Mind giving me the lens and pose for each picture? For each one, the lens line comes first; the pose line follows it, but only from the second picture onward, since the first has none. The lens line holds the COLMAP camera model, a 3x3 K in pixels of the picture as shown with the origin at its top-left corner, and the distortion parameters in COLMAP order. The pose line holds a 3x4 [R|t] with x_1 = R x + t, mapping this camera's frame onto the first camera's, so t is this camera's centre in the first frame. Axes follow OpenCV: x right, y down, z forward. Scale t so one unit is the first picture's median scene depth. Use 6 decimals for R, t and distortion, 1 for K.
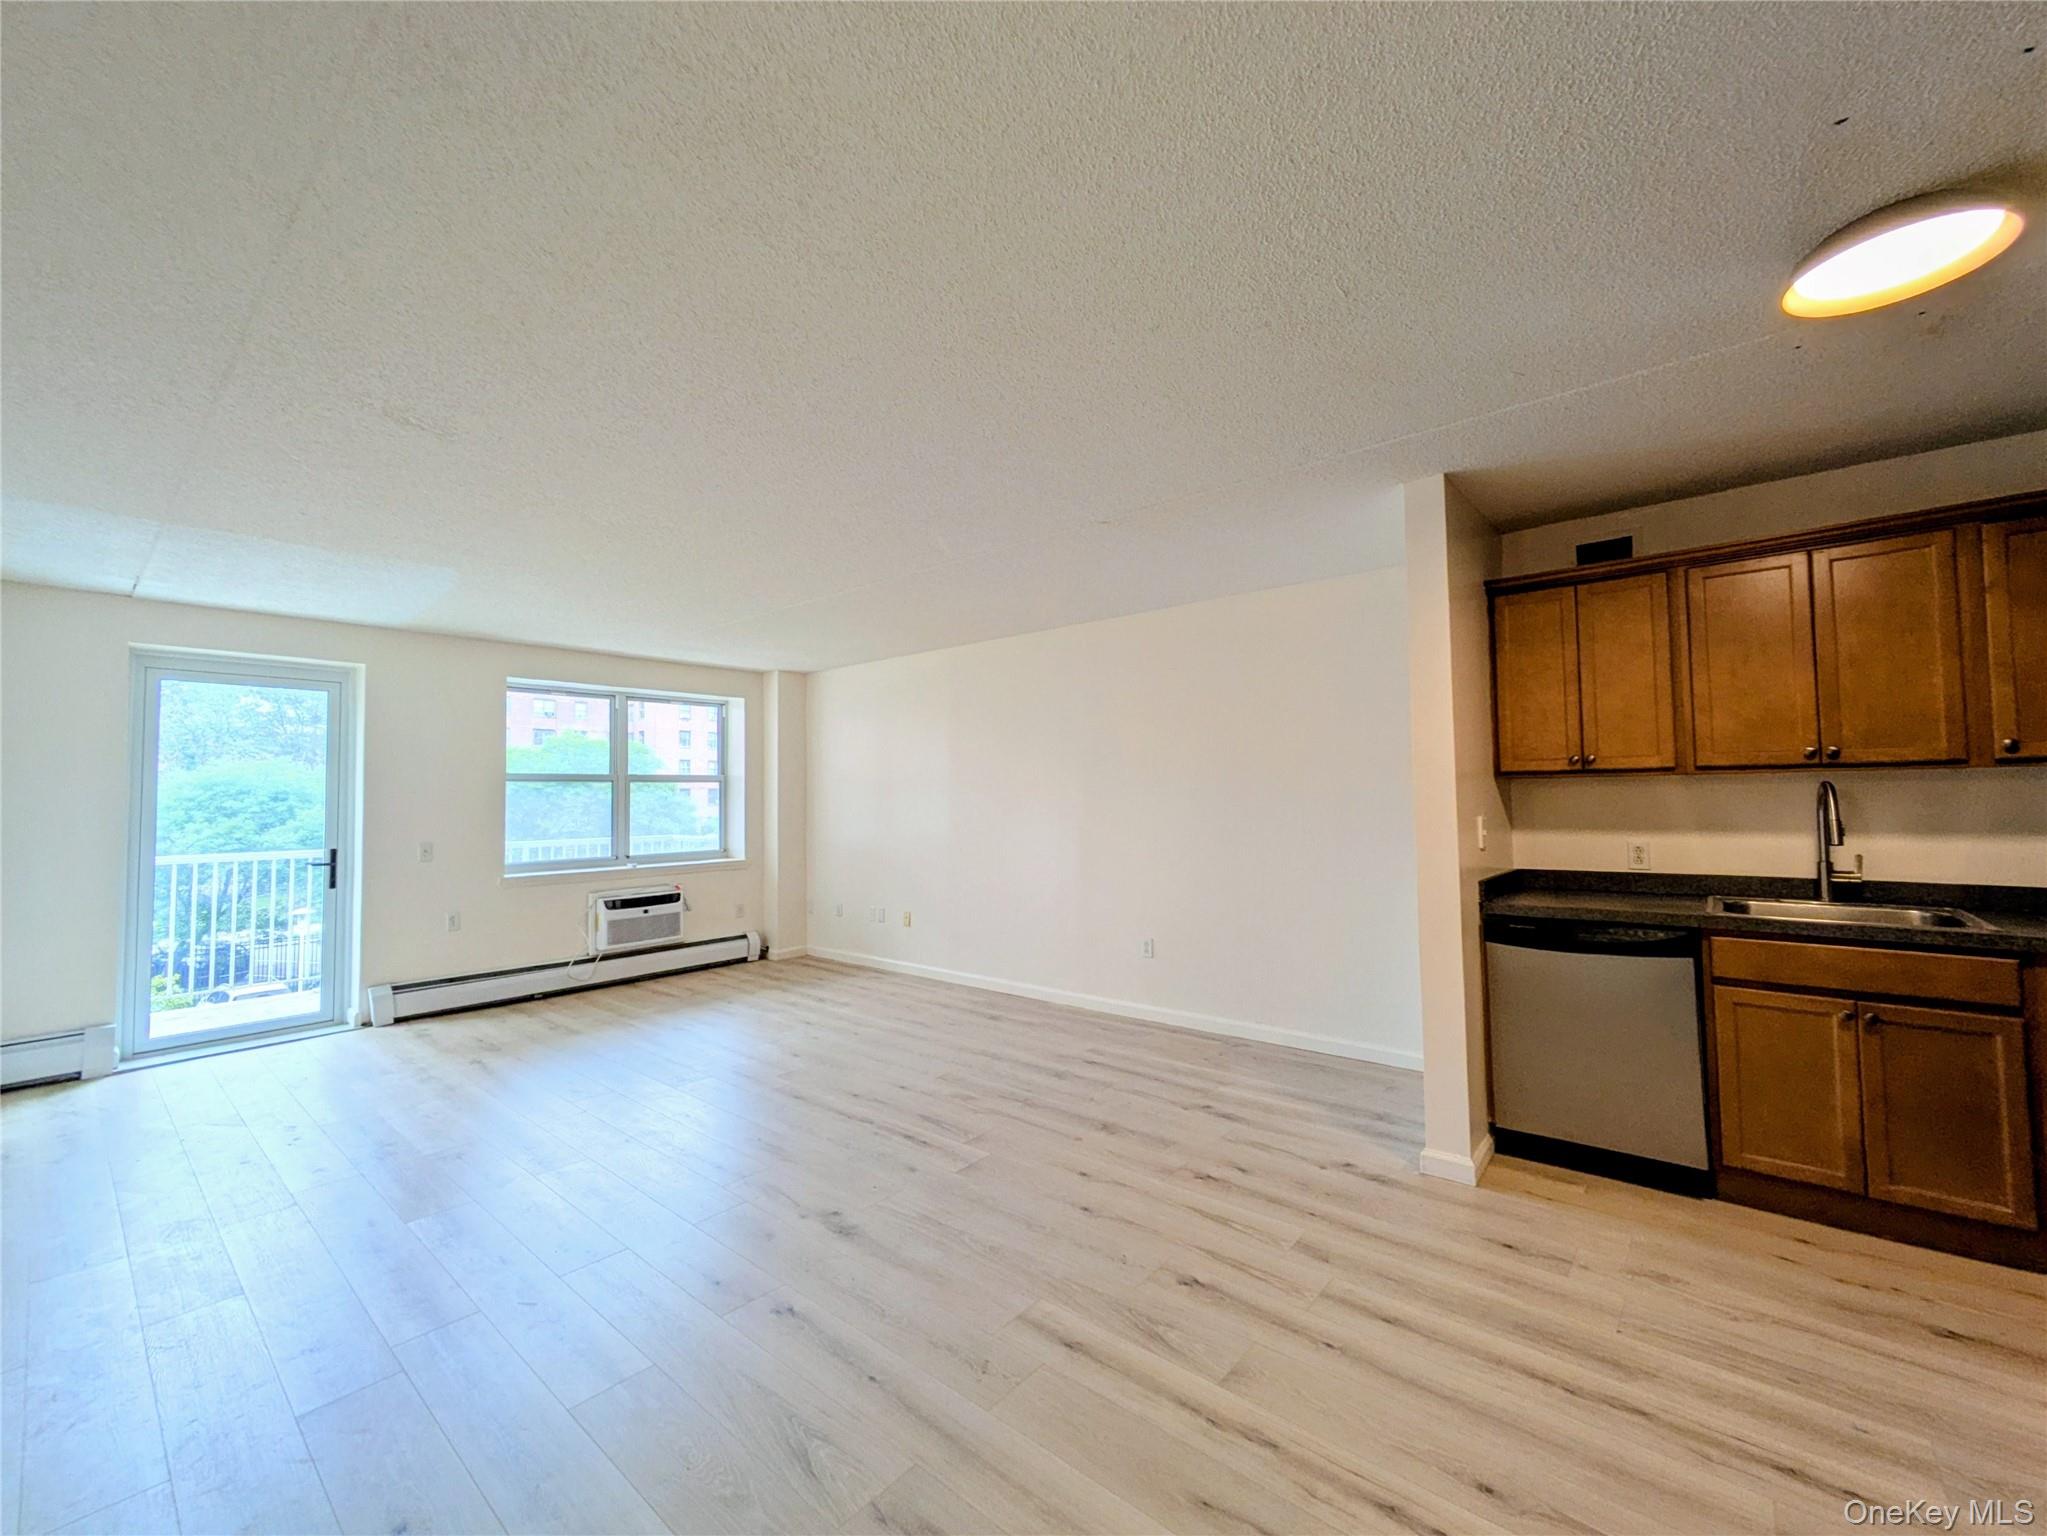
lens RADIAL K [[820.0, 0, 1055.2], [0, 820.0, 764.2], [0, 0, 1]] dist [0.000843, 0.000036]
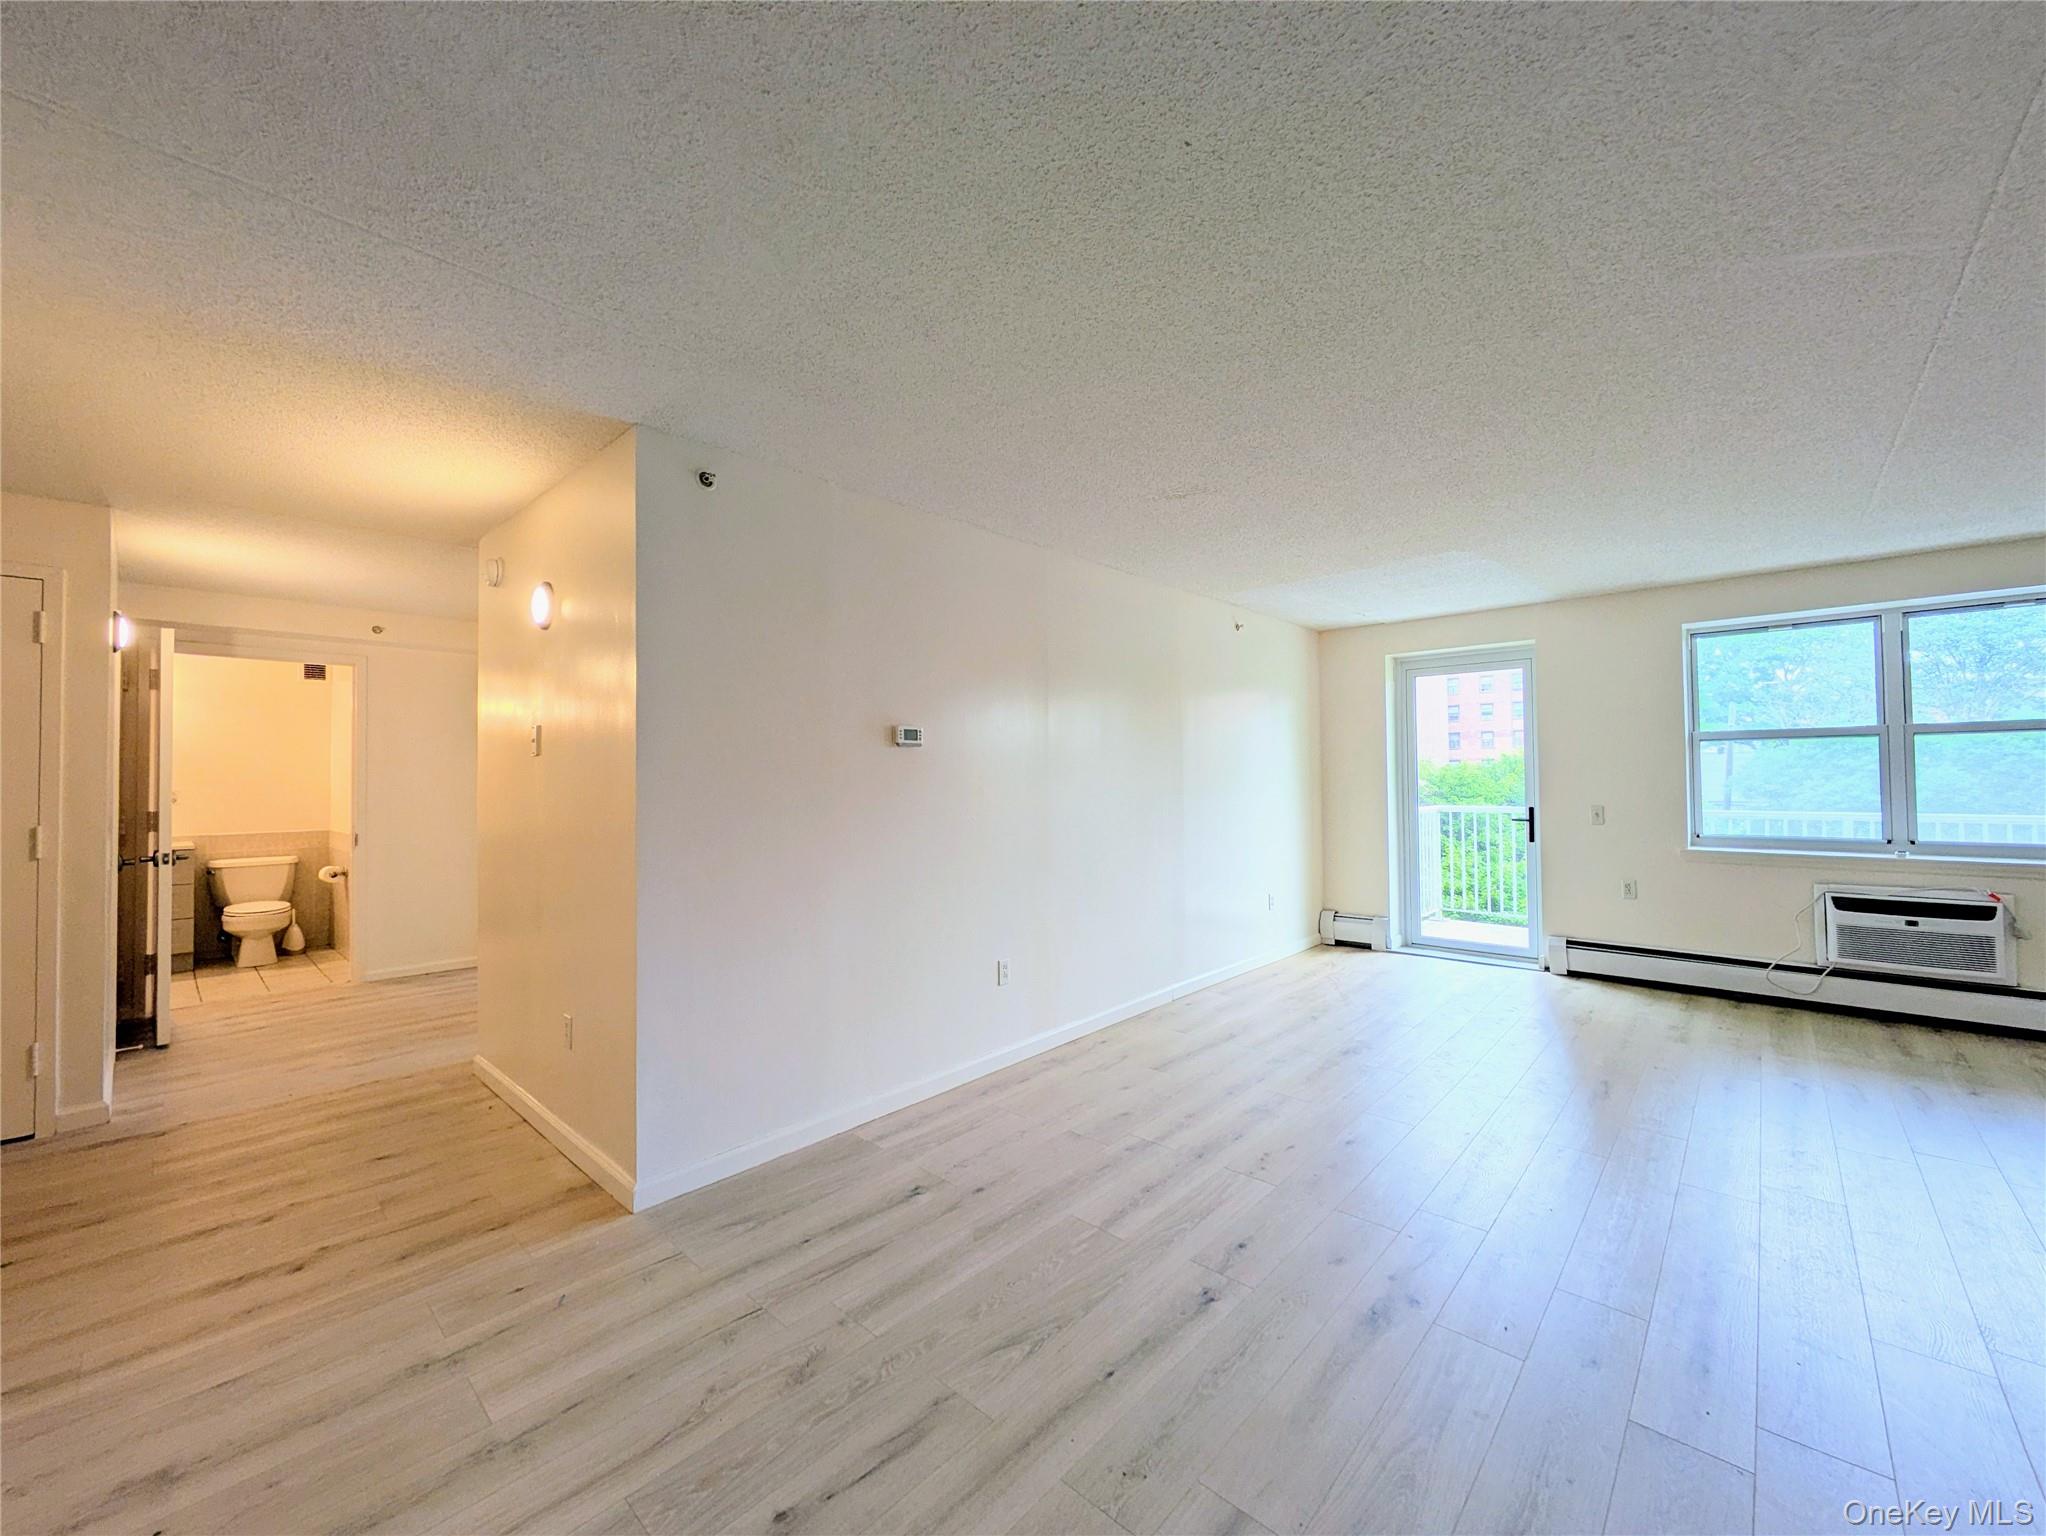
lens RADIAL K [[812.4, 0, 1020.9], [0, 812.4, 763.2], [0, 0, 1]] dist [0.003670, 0.000146]
pose [[-0.059828, -0.002012, -0.998207, 0.232659], [0.053627, 0.998547, -0.005227, 0.009554], [0.996767, -0.053843, -0.059633, 0.311959]]
